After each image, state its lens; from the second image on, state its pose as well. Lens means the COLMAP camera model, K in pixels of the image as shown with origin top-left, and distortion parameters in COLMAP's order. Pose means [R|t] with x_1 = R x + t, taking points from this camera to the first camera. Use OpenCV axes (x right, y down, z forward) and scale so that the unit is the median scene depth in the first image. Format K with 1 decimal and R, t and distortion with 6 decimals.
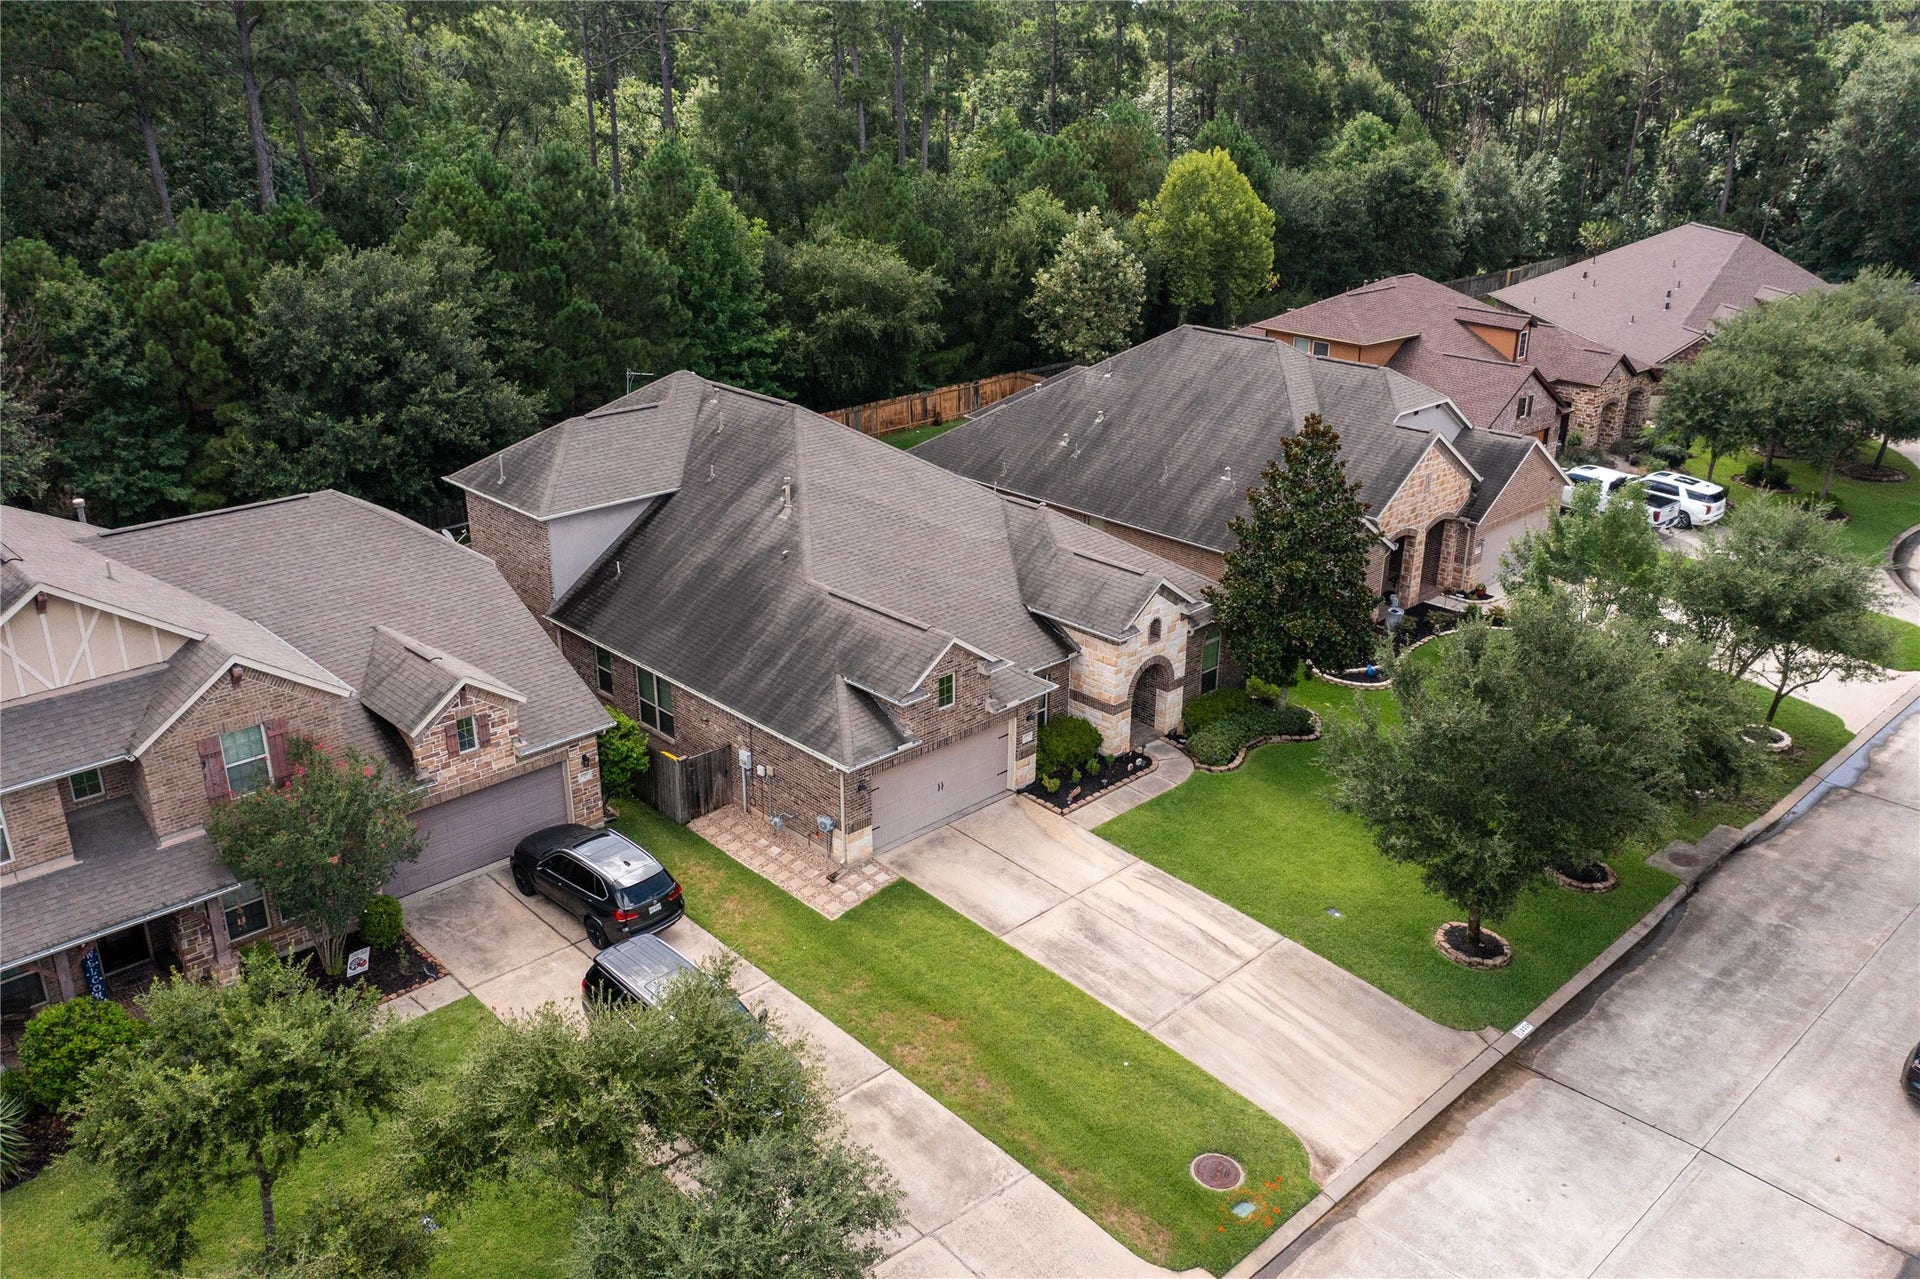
lens RADIAL K [[1499.3, 0, 961.5], [0, 1499.3, 709.6], [0, 0, 1]] dist [0.001095, 0.000297]
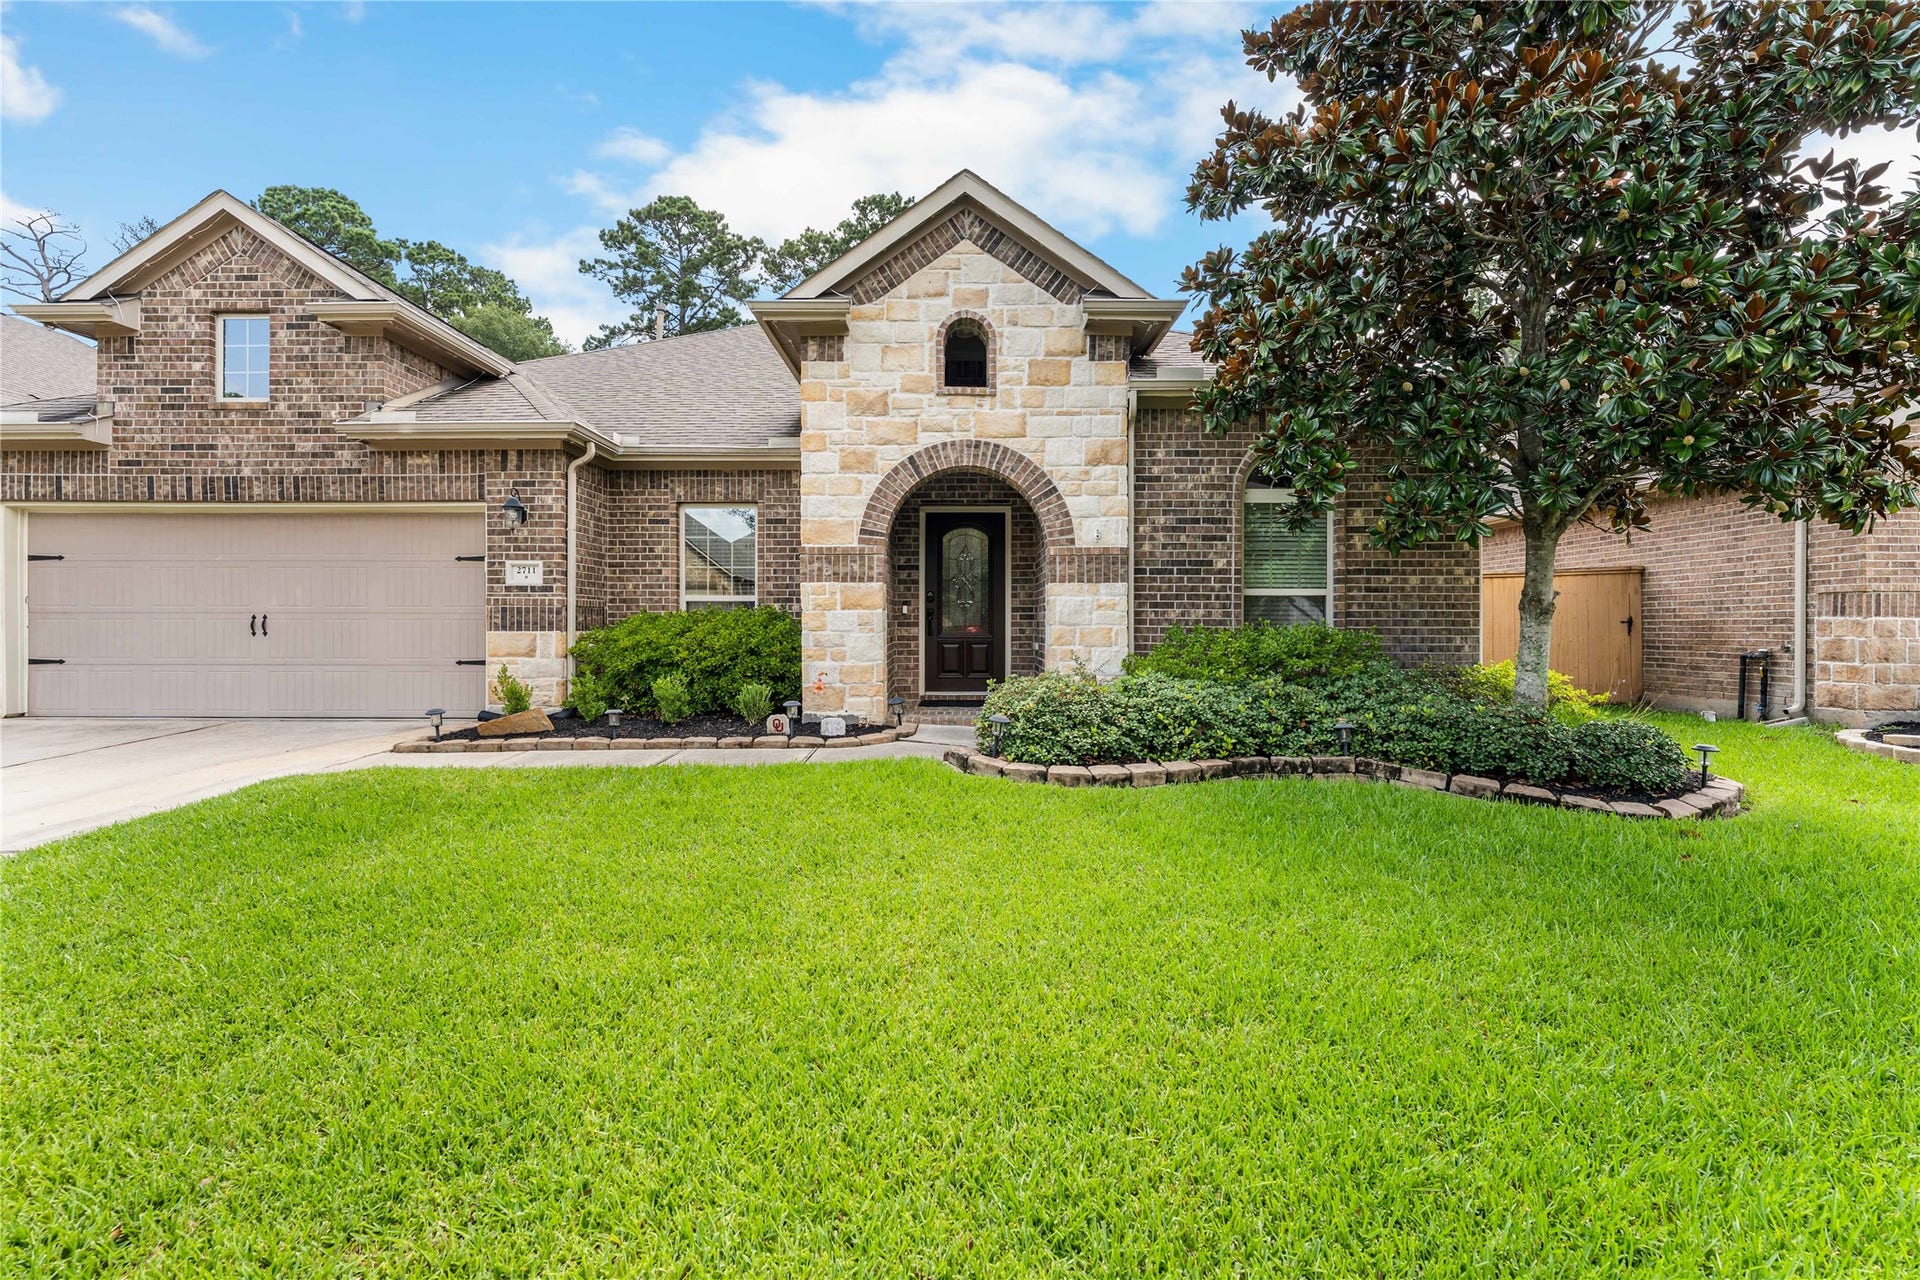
lens RADIAL K [[889.4, 0, 960.0], [0, 889.4, 640.0], [0, 0, 1]] dist [-0.002638, 0.000238]
pose [[0.713372, 0.002804, -0.700780, 0.298310], [-0.287814, 0.912935, -0.289332, 0.071809], [0.638955, 0.408096, 0.652069, 0.989555]]
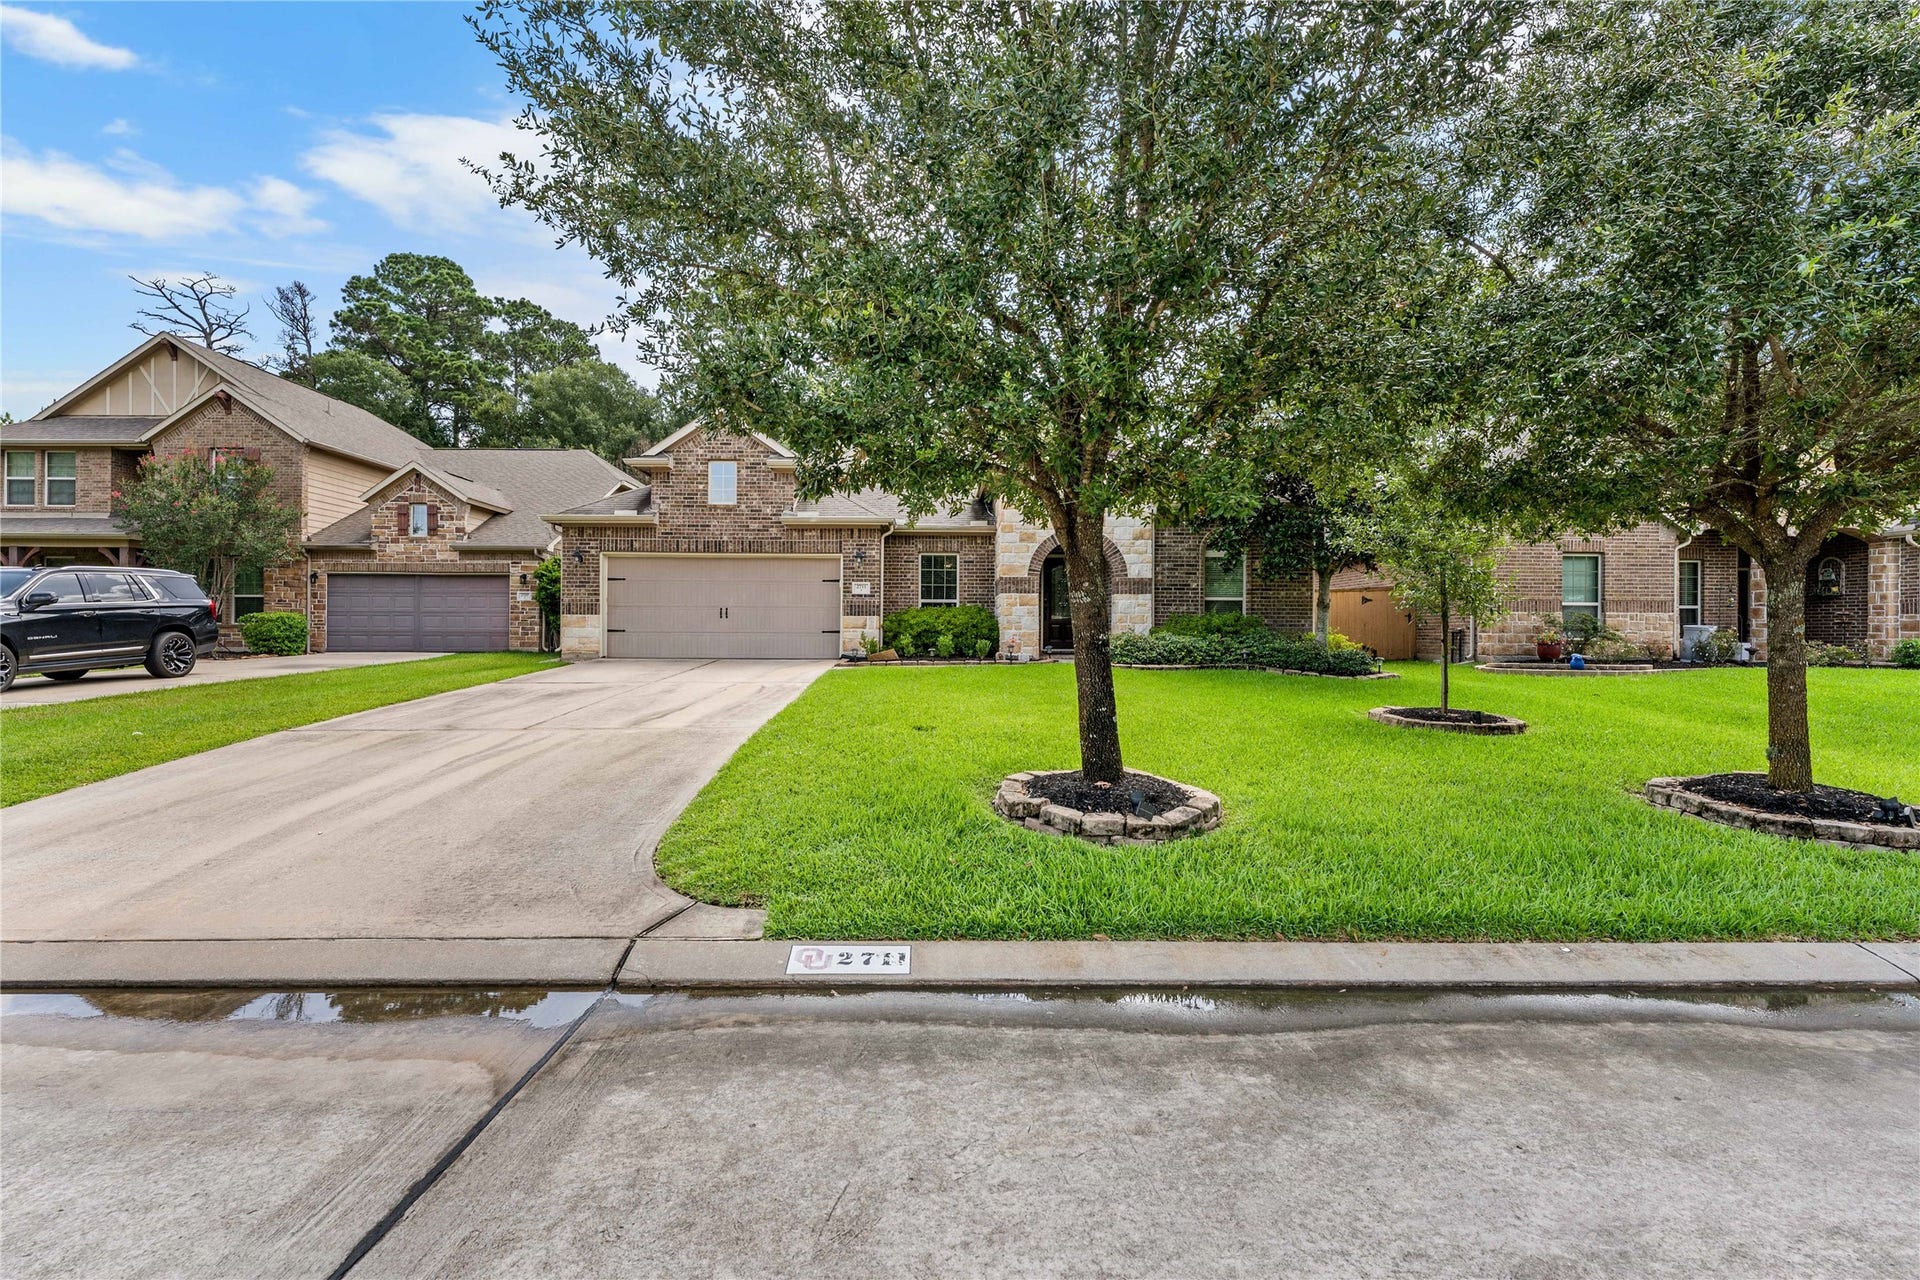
lens RADIAL K [[865.8, 0, 960.0], [0, 865.8, 640.0], [0, 0, 1]] dist [-0.001519, -0.000298]
pose [[0.737700, 0.000088, -0.675129, 0.413725], [-0.279434, 0.910364, -0.305213, 0.178380], [0.614586, 0.413809, 0.671599, 0.784589]]
